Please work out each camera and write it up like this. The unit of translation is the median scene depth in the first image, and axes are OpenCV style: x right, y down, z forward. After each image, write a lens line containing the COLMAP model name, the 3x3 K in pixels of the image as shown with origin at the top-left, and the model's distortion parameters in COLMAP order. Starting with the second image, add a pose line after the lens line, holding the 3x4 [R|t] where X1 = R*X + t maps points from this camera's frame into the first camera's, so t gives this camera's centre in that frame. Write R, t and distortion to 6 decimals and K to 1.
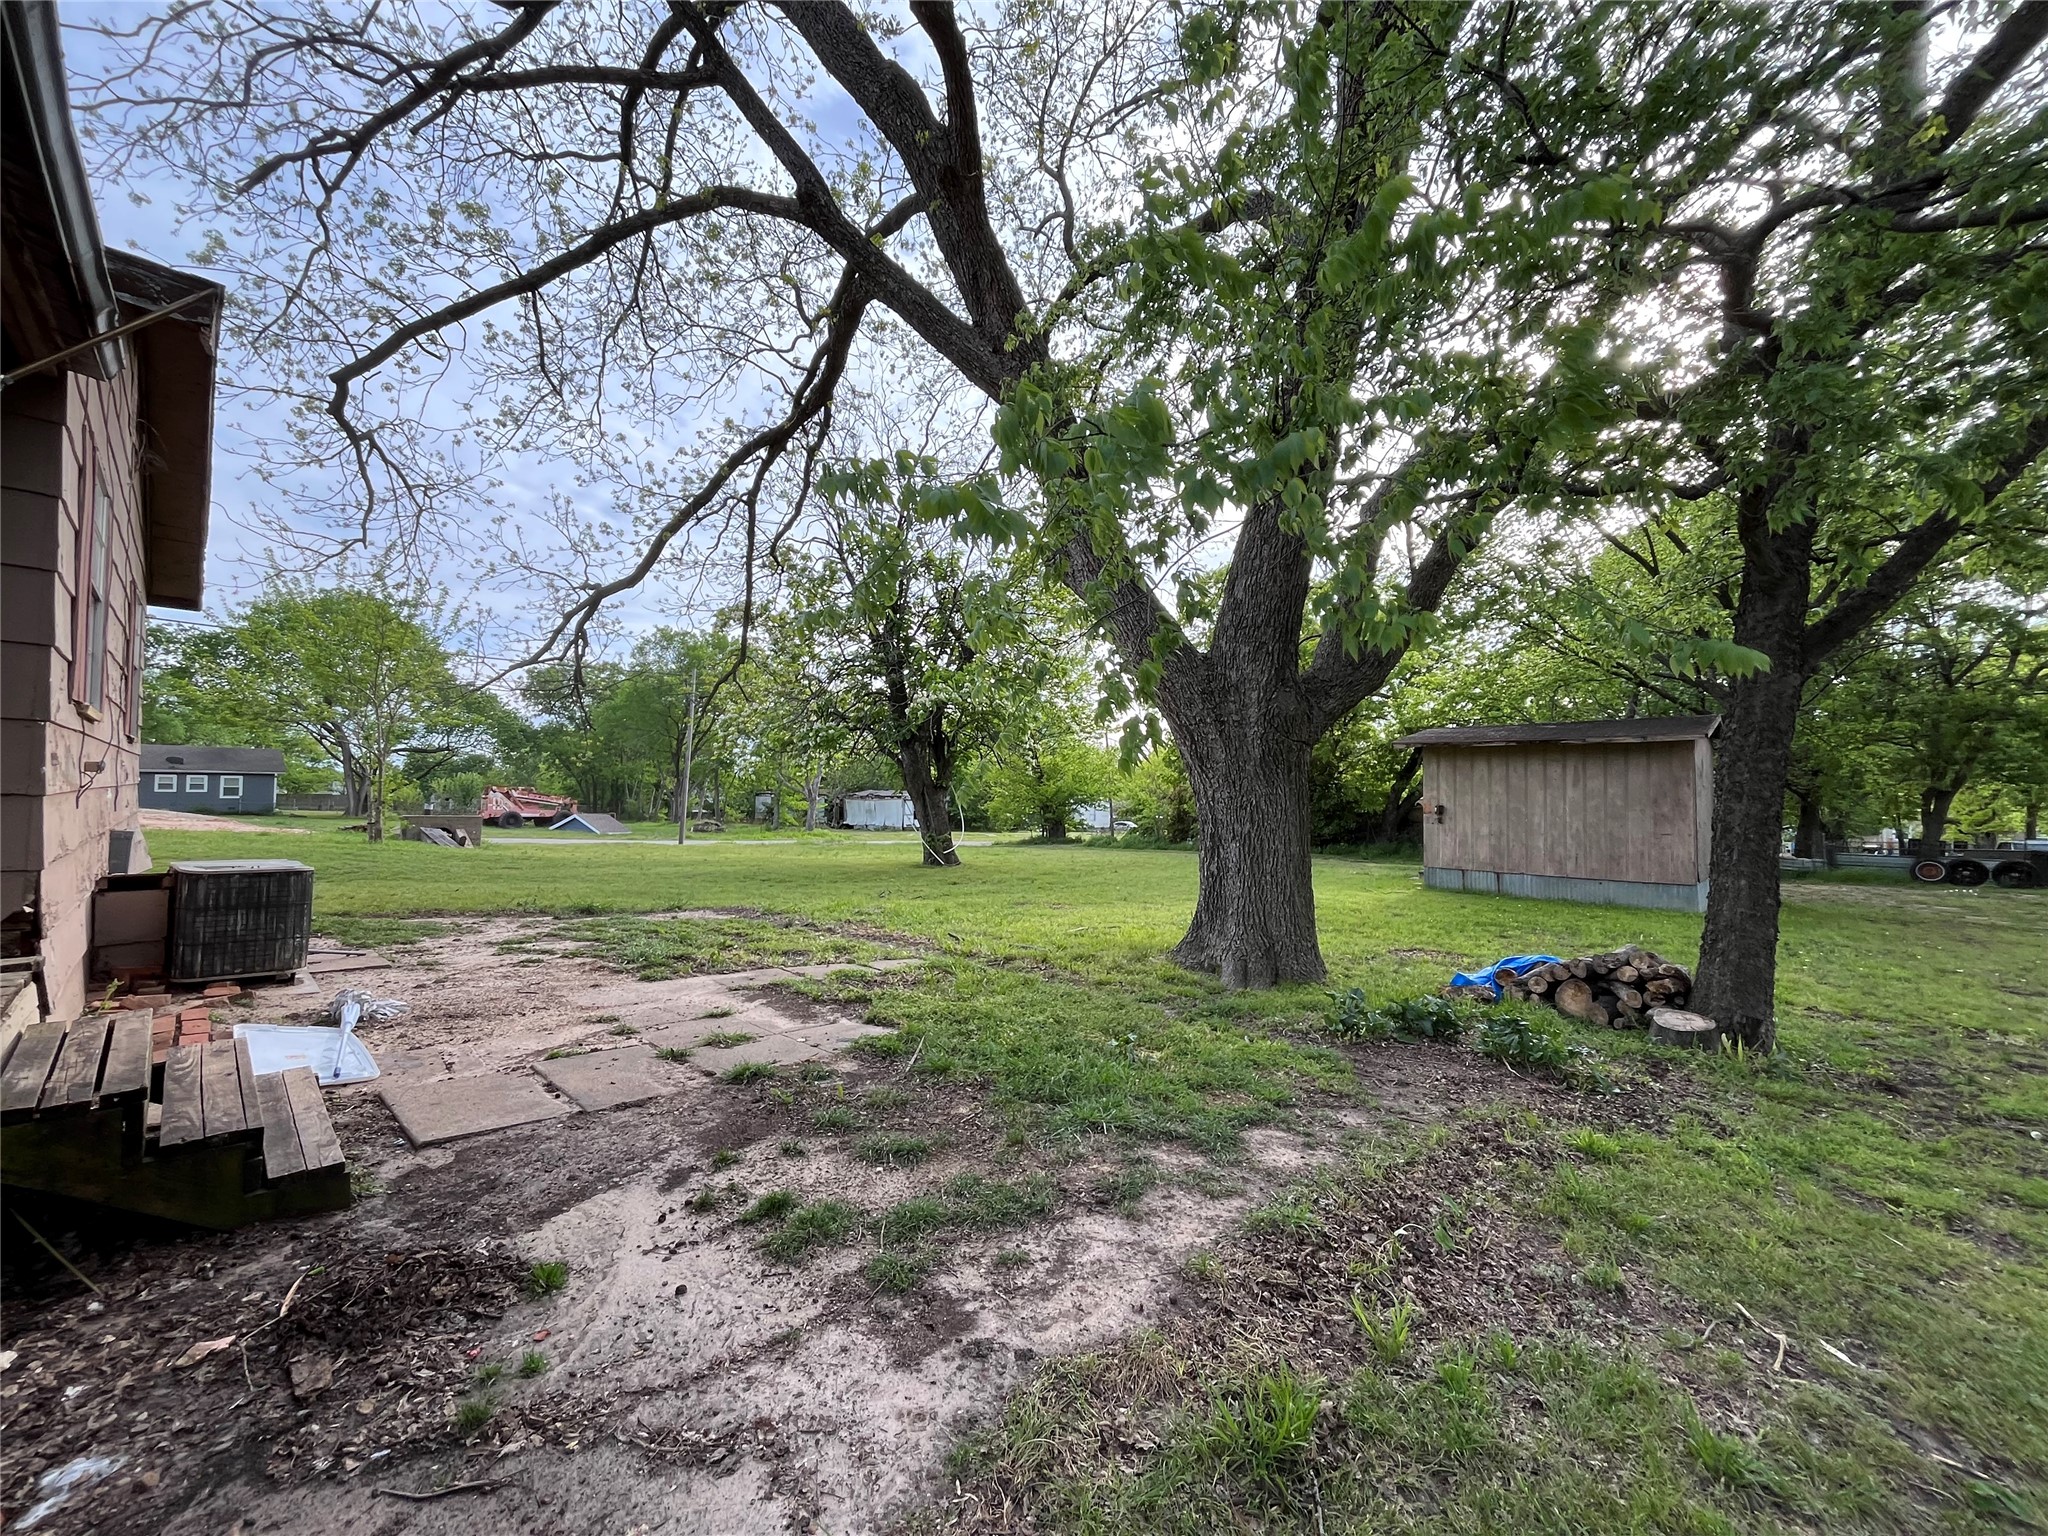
lens RADIAL K [[828.7, 0, 1020.9], [0, 828.7, 770.5], [0, 0, 1]] dist [-0.002320, -0.000784]
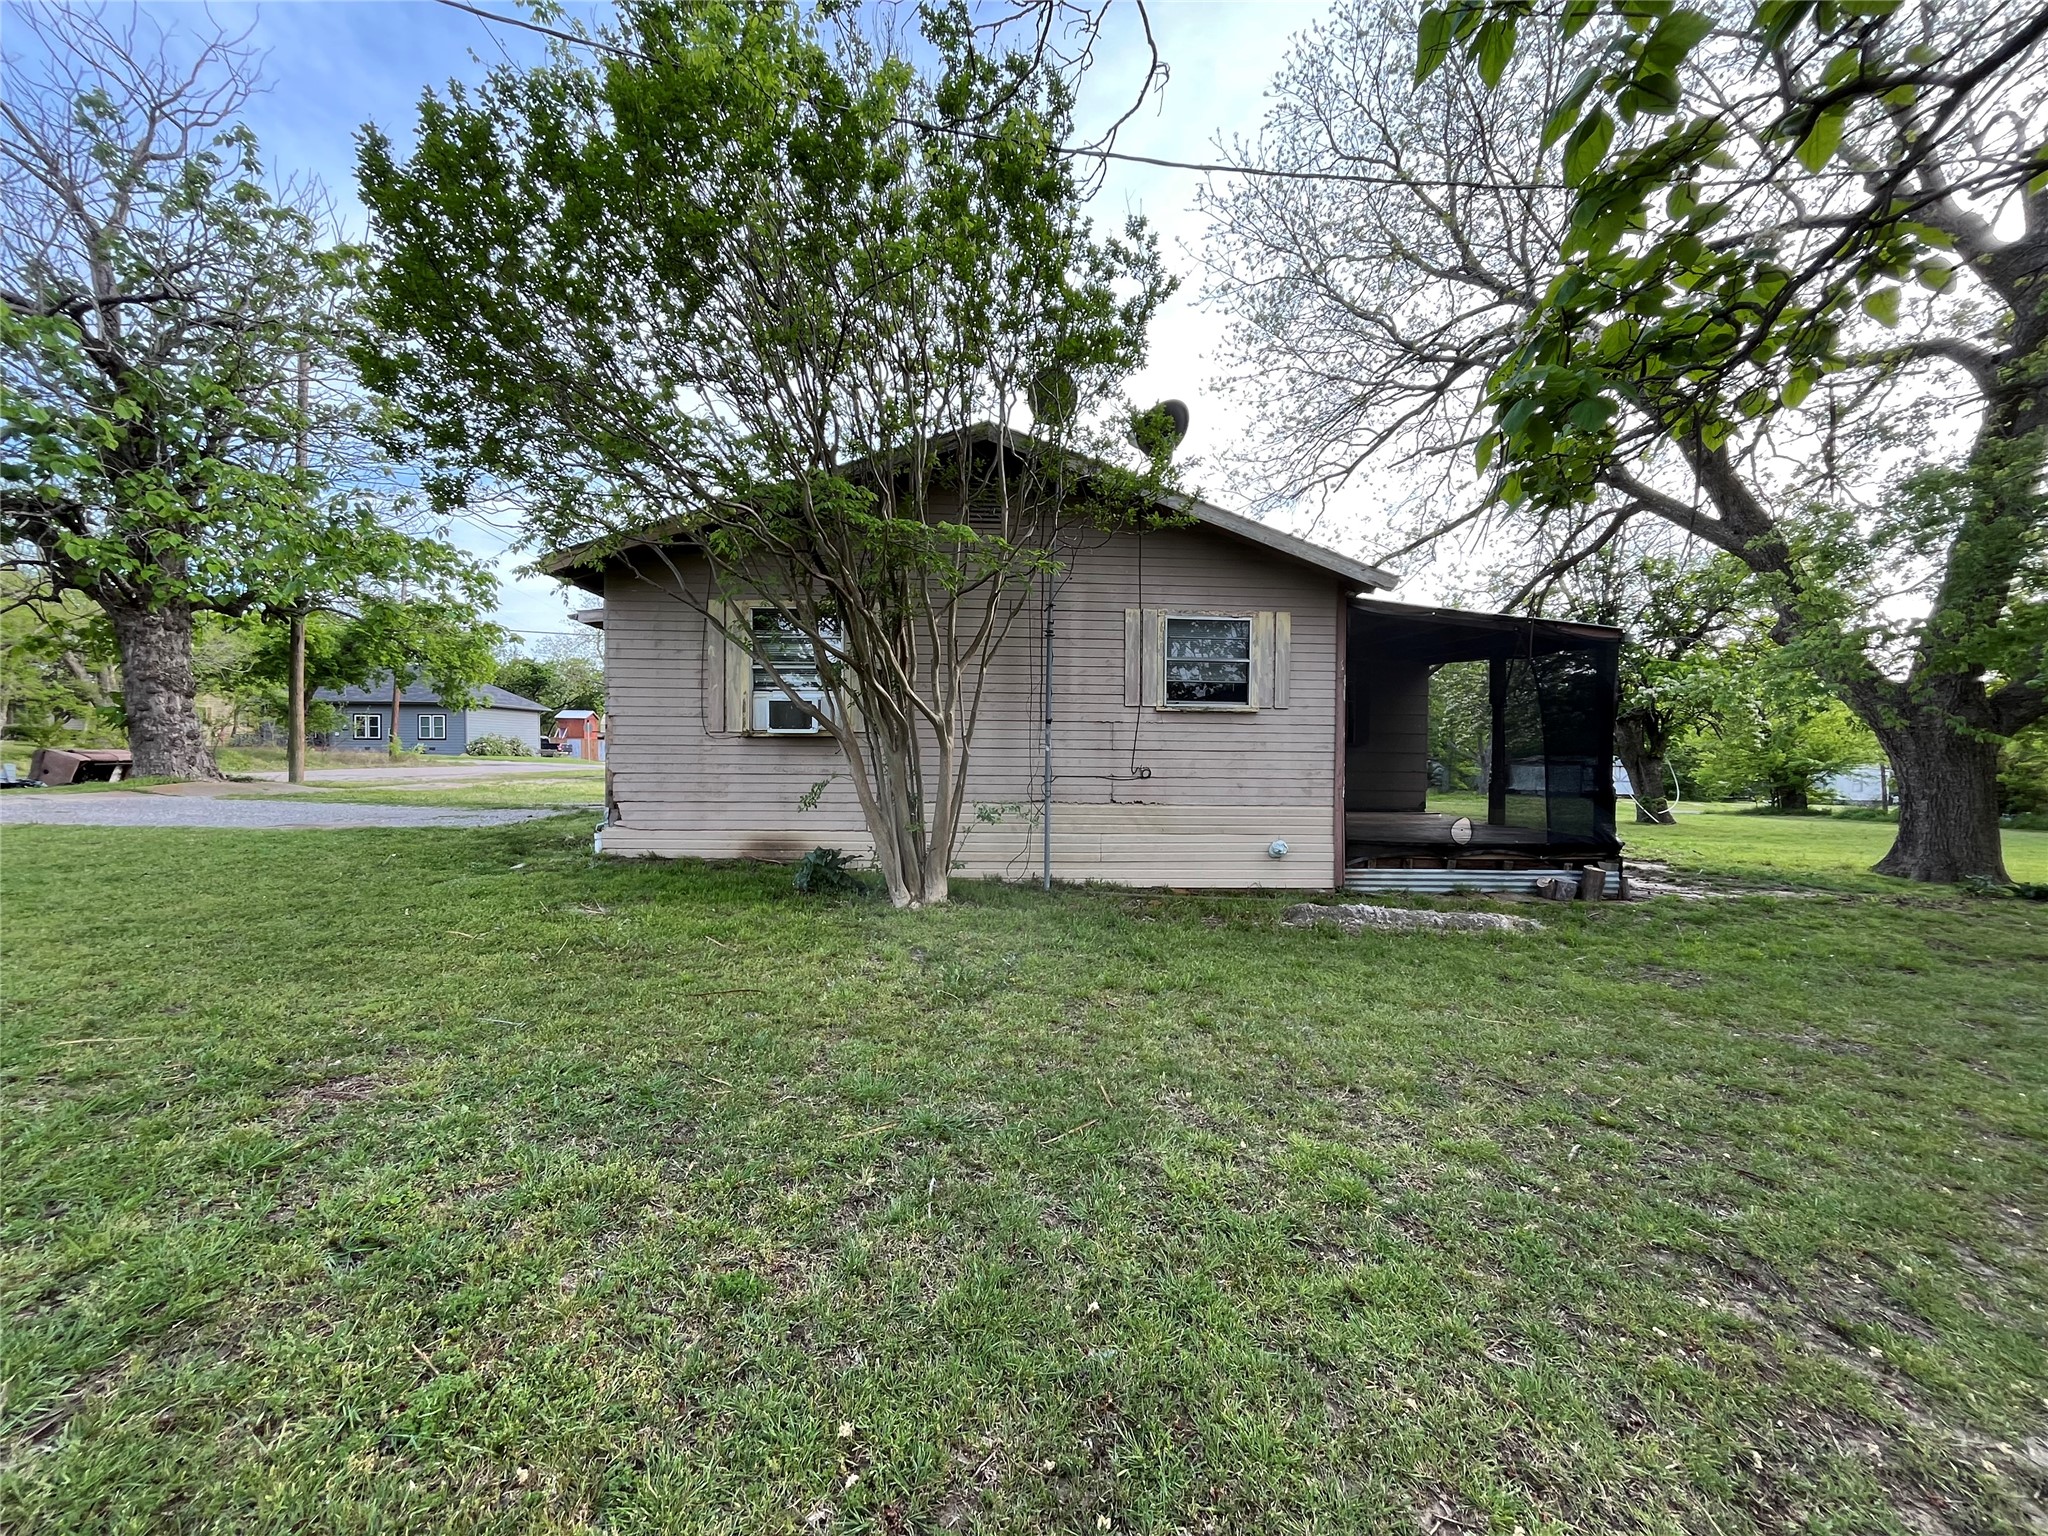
lens RADIAL K [[828.7, 0, 1024.6], [0, 828.7, 767.3], [0, 0, 1]] dist [-0.002320, -0.000784]
pose [[0.757854, 0.006093, -0.652396, -0.008299], [0.020253, 0.999255, 0.032859, -0.021732], [0.652110, -0.038115, 0.757166, -0.448899]]
